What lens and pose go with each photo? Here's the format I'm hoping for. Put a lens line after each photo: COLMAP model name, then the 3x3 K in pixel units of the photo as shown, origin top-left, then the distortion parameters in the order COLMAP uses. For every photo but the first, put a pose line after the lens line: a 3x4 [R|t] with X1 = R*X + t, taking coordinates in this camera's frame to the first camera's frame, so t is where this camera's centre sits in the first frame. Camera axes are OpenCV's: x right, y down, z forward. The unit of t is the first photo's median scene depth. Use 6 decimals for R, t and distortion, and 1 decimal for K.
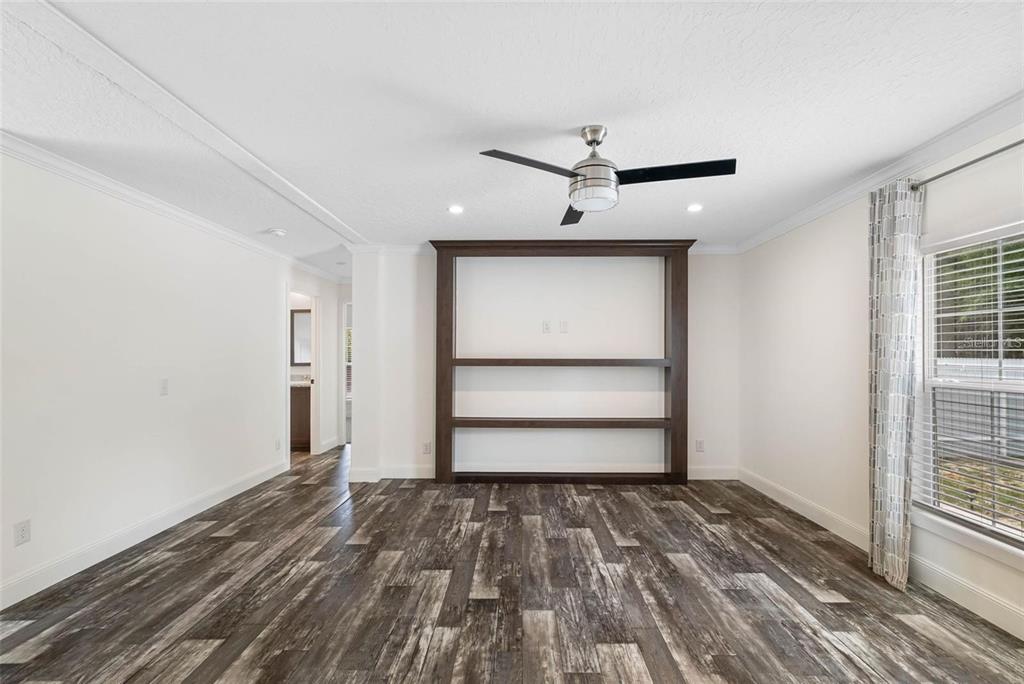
lens RADIAL K [[464.0, 0, 513.4], [0, 464.0, 351.5], [0, 0, 1]] dist [-0.007453, 0.000405]
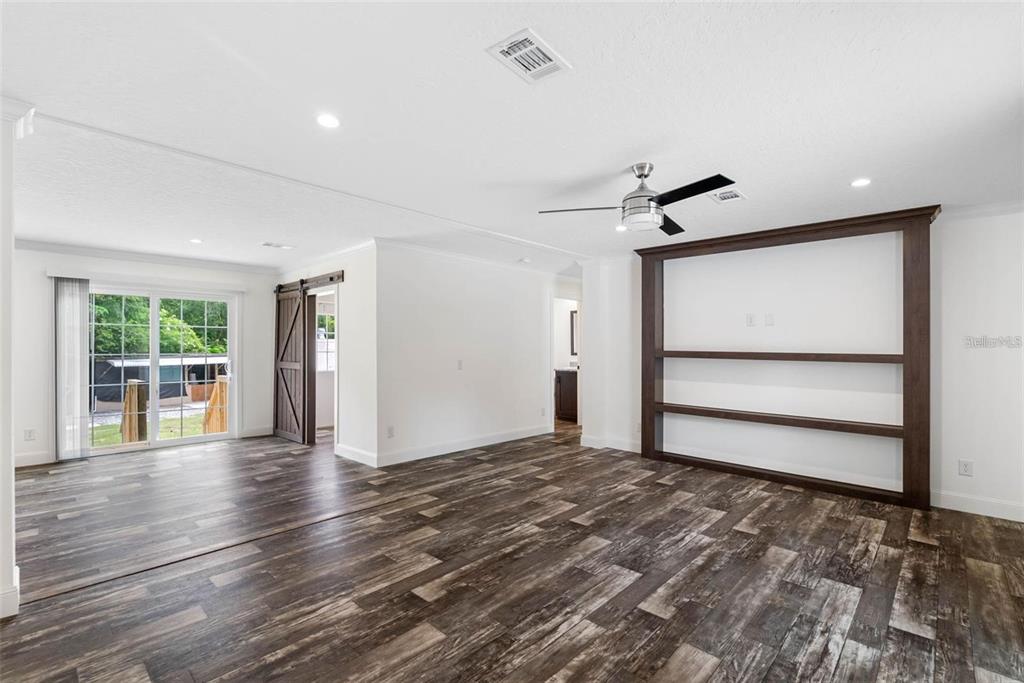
lens RADIAL K [[464.0, 0, 506.6], [0, 464.0, 343.2], [0, 0, 1]] dist [-0.007453, 0.000405]
pose [[0.732622, 0.002632, -0.680630, 0.503535], [-0.004428, 0.999990, -0.000900, 0.000780], [0.680621, 0.003673, 0.732627, -0.109337]]
